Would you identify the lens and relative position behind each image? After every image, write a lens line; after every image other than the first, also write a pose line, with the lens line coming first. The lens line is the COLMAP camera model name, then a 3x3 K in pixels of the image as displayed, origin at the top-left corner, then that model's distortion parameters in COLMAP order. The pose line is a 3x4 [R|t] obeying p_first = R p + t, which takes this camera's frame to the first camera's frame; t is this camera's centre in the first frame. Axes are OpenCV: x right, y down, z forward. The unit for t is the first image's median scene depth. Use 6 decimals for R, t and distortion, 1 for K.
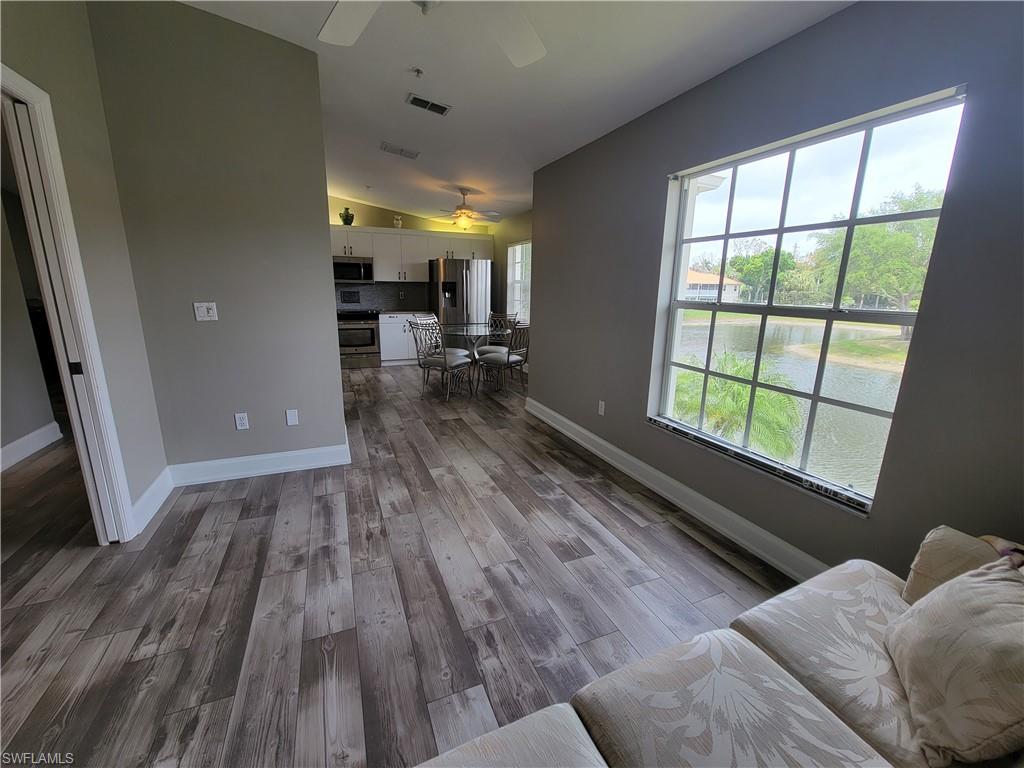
lens RADIAL K [[418.6, 0, 513.3], [0, 418.6, 380.6], [0, 0, 1]] dist [-0.003317, 0.000445]
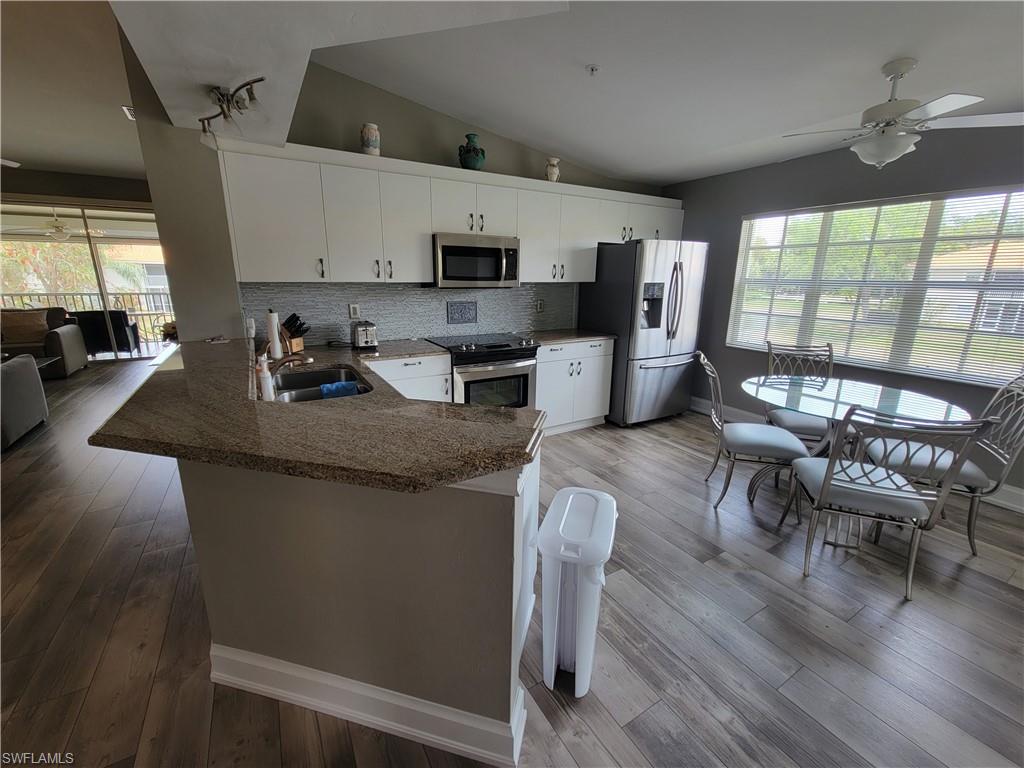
lens RADIAL K [[418.6, 0, 508.3], [0, 418.6, 385.7], [0, 0, 1]] dist [-0.003317, 0.000445]
pose [[0.991703, -0.038510, 0.122649, -0.345054], [0.033526, 0.998536, 0.042451, -0.109393], [-0.124104, -0.037986, 0.991542, 0.396751]]
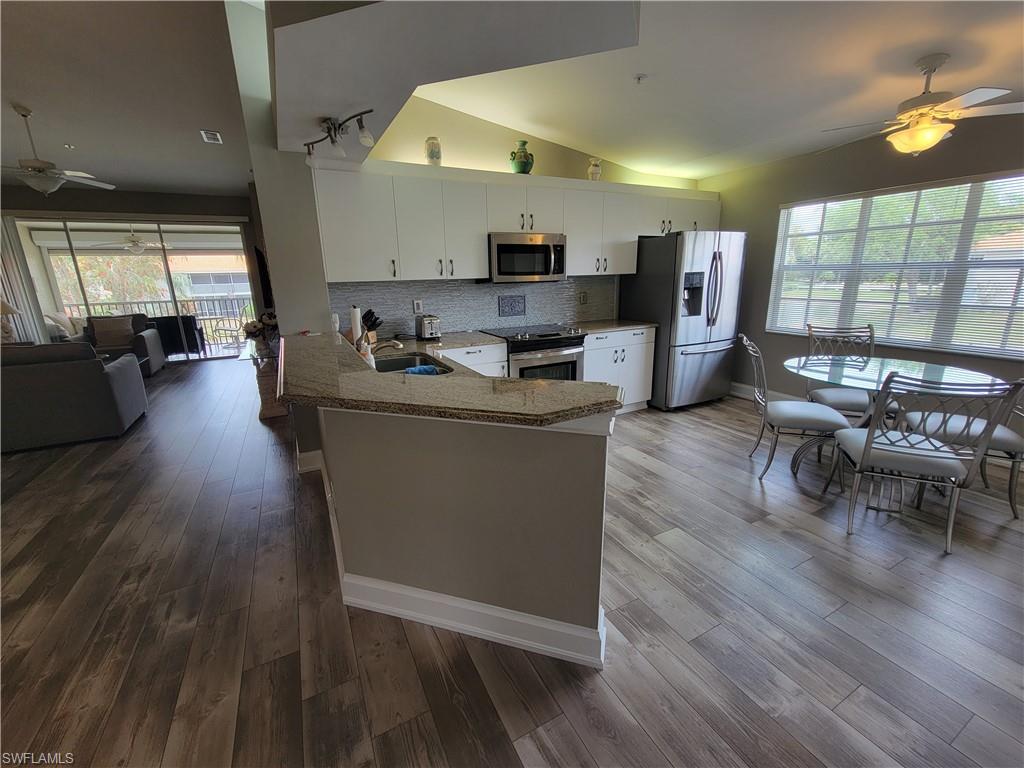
lens RADIAL K [[418.6, 0, 509.4], [0, 418.6, 384.9], [0, 0, 1]] dist [-0.003317, 0.000445]
pose [[0.996631, -0.055368, 0.060501, -0.374246], [0.052902, 0.997732, 0.041623, -0.099222], [-0.062668, -0.038282, 0.997300, 0.364110]]
